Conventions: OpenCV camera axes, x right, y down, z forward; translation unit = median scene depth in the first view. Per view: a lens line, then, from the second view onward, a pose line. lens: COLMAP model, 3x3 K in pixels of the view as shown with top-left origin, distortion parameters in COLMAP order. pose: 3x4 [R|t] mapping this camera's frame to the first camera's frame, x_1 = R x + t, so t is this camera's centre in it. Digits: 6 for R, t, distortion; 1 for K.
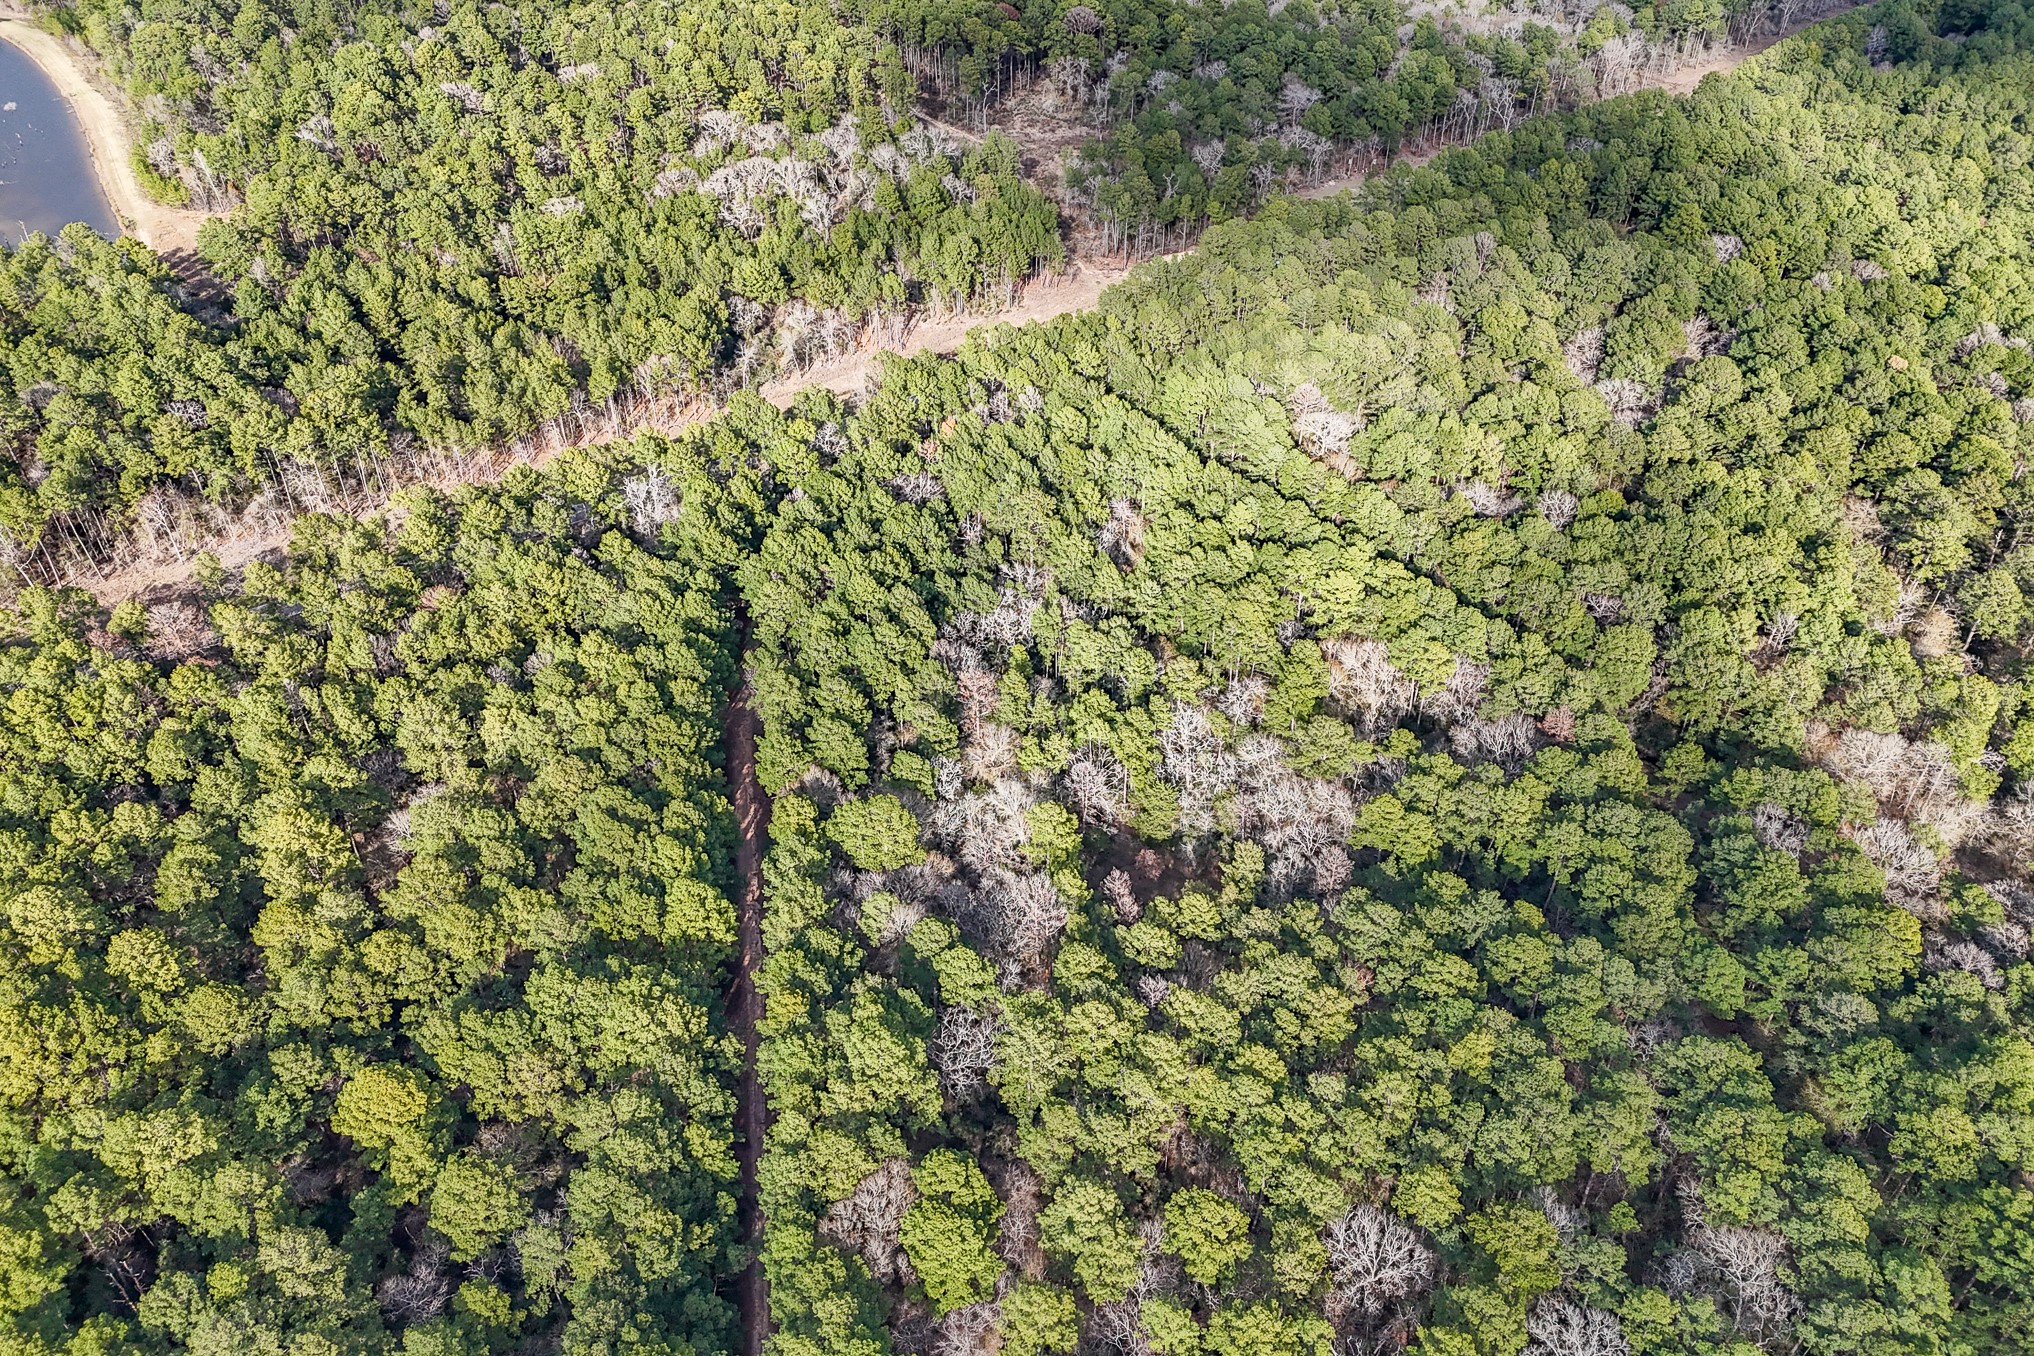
lens RADIAL K [[1487.4, 0, 1023.1], [0, 1487.4, 679.8], [0, 0, 1]] dist [0.056882, -0.050475]
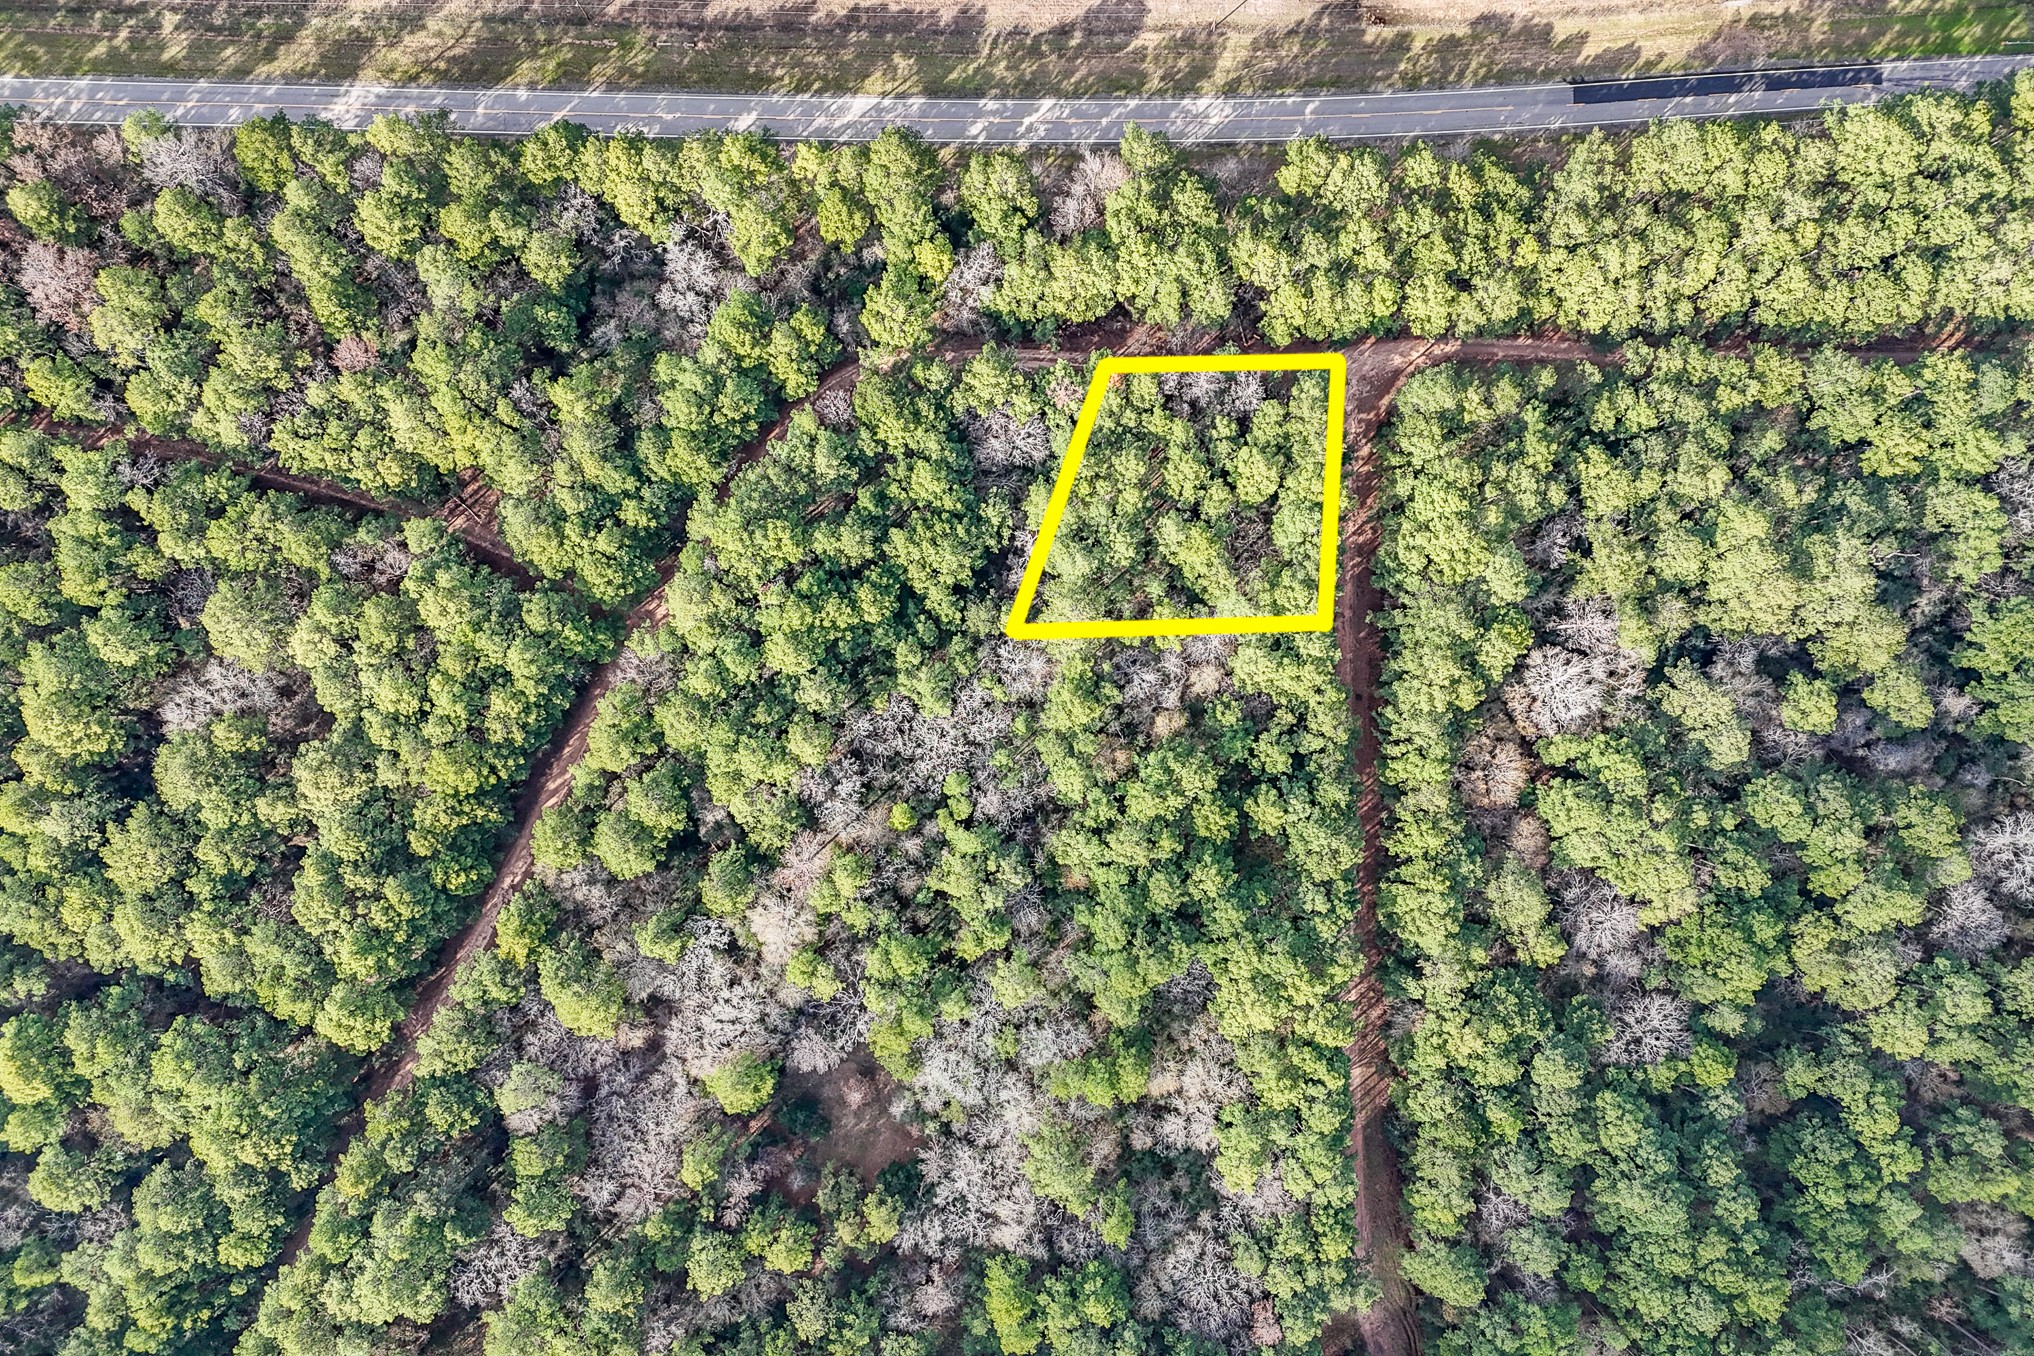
lens RADIAL K [[1486.9, 0, 1019.0], [0, 1486.9, 677.7], [0, 0, 1]] dist [0.063672, -0.066425]
pose [[0.793077, 0.609120, 0.000979, 0.001072], [-0.392363, 0.509627, 0.765723, -0.936911], [0.465919, -0.607662, 0.643170, 0.689013]]
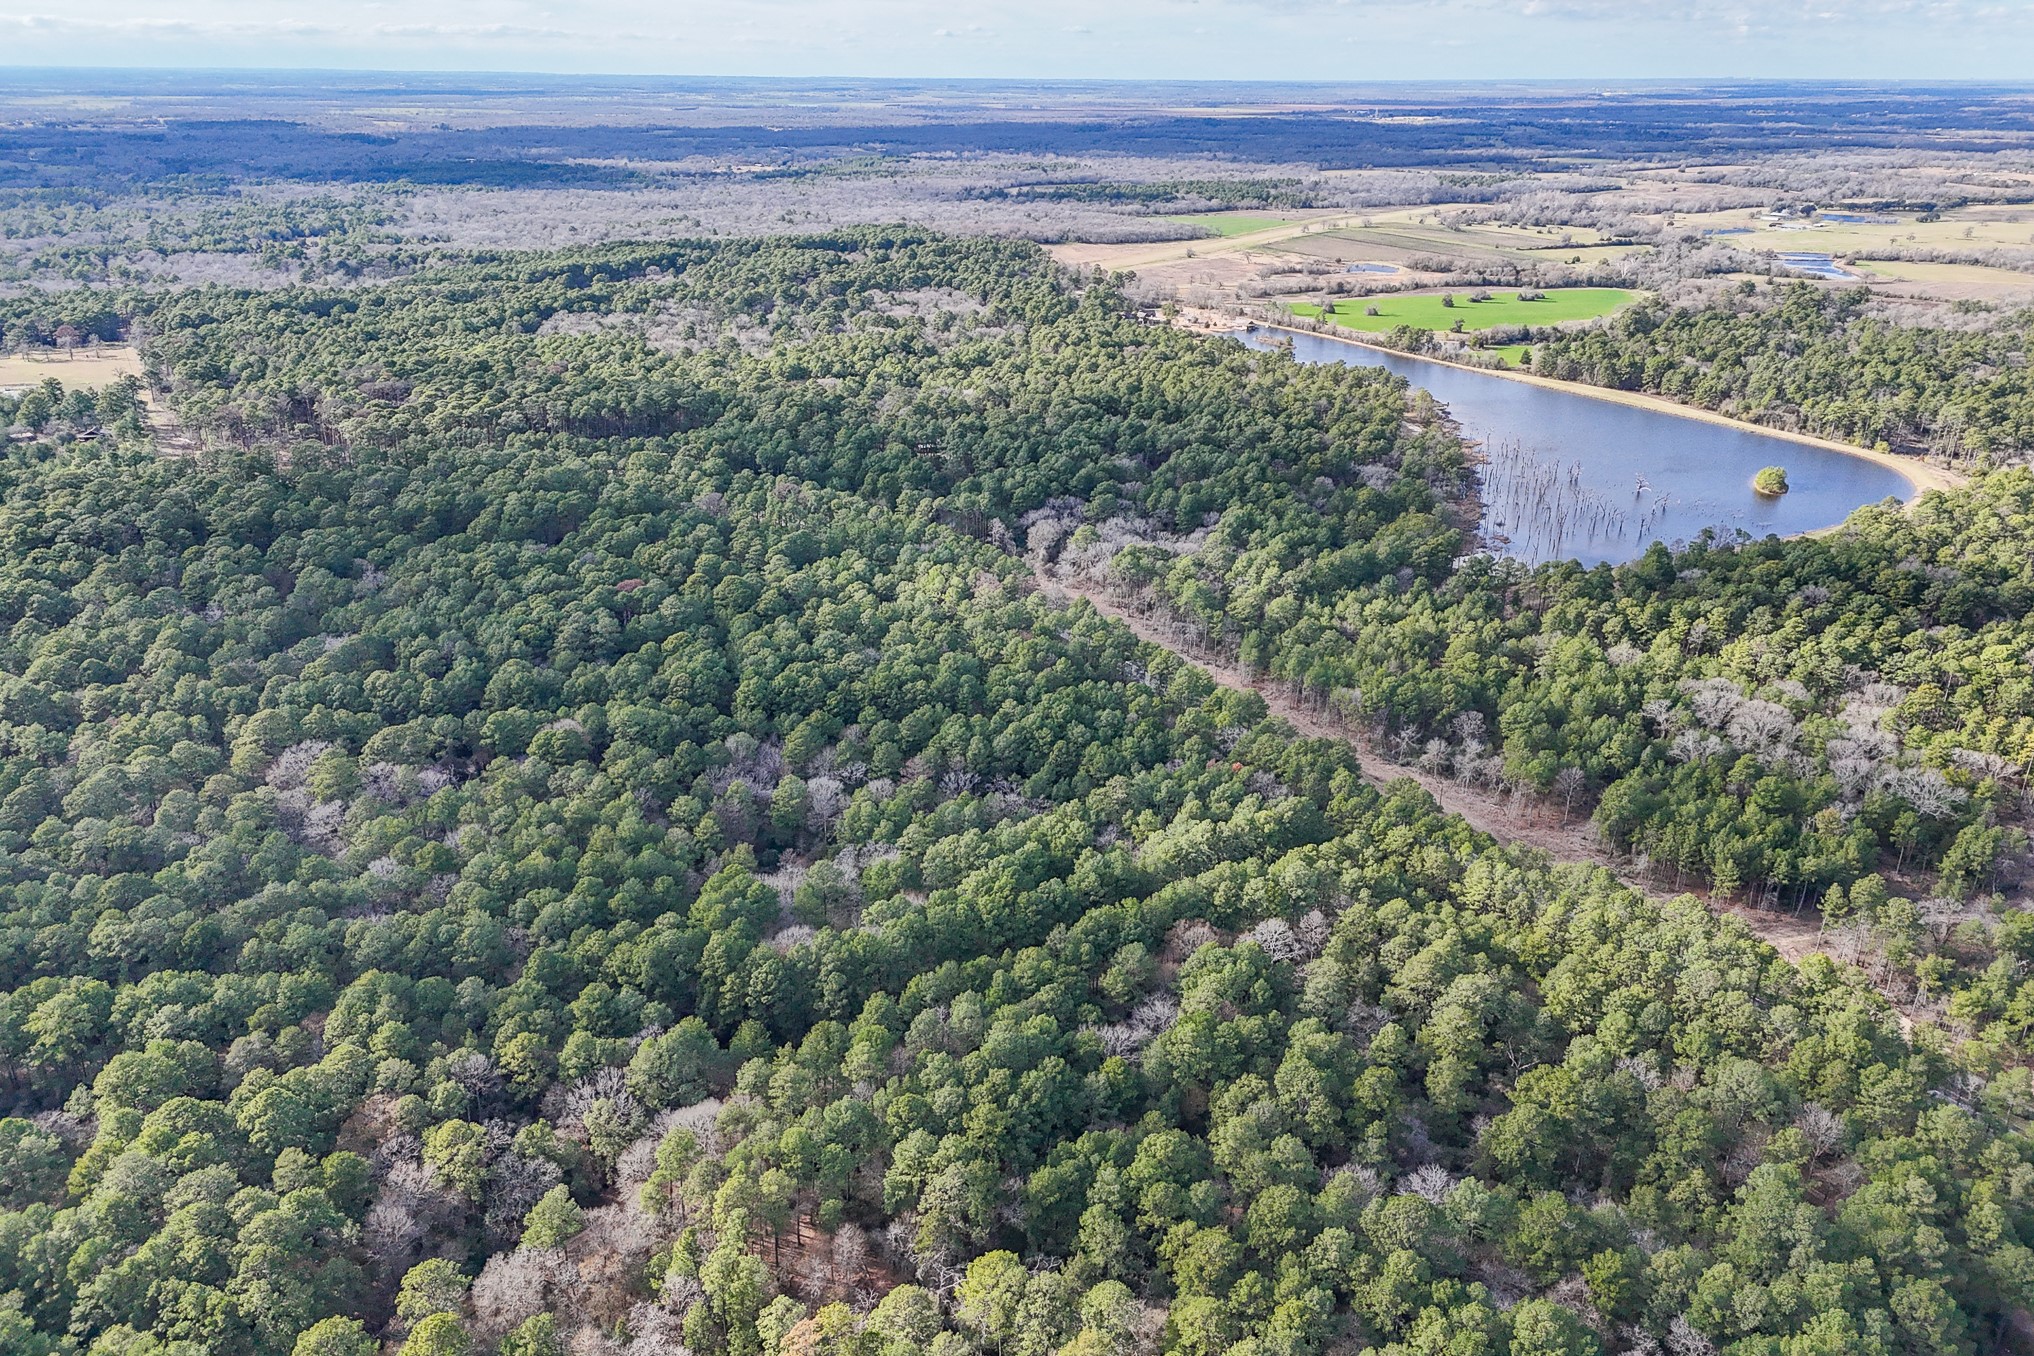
lens RADIAL K [[1487.4, 0, 1023.1], [0, 1487.4, 679.8], [0, 0, 1]] dist [0.056882, -0.050475]
pose [[-0.097347, 0.366414, -0.925345, 1.678179], [-0.636430, 0.691900, 0.340928, -0.816405], [0.765167, 0.622106, 0.165843, 0.936780]]
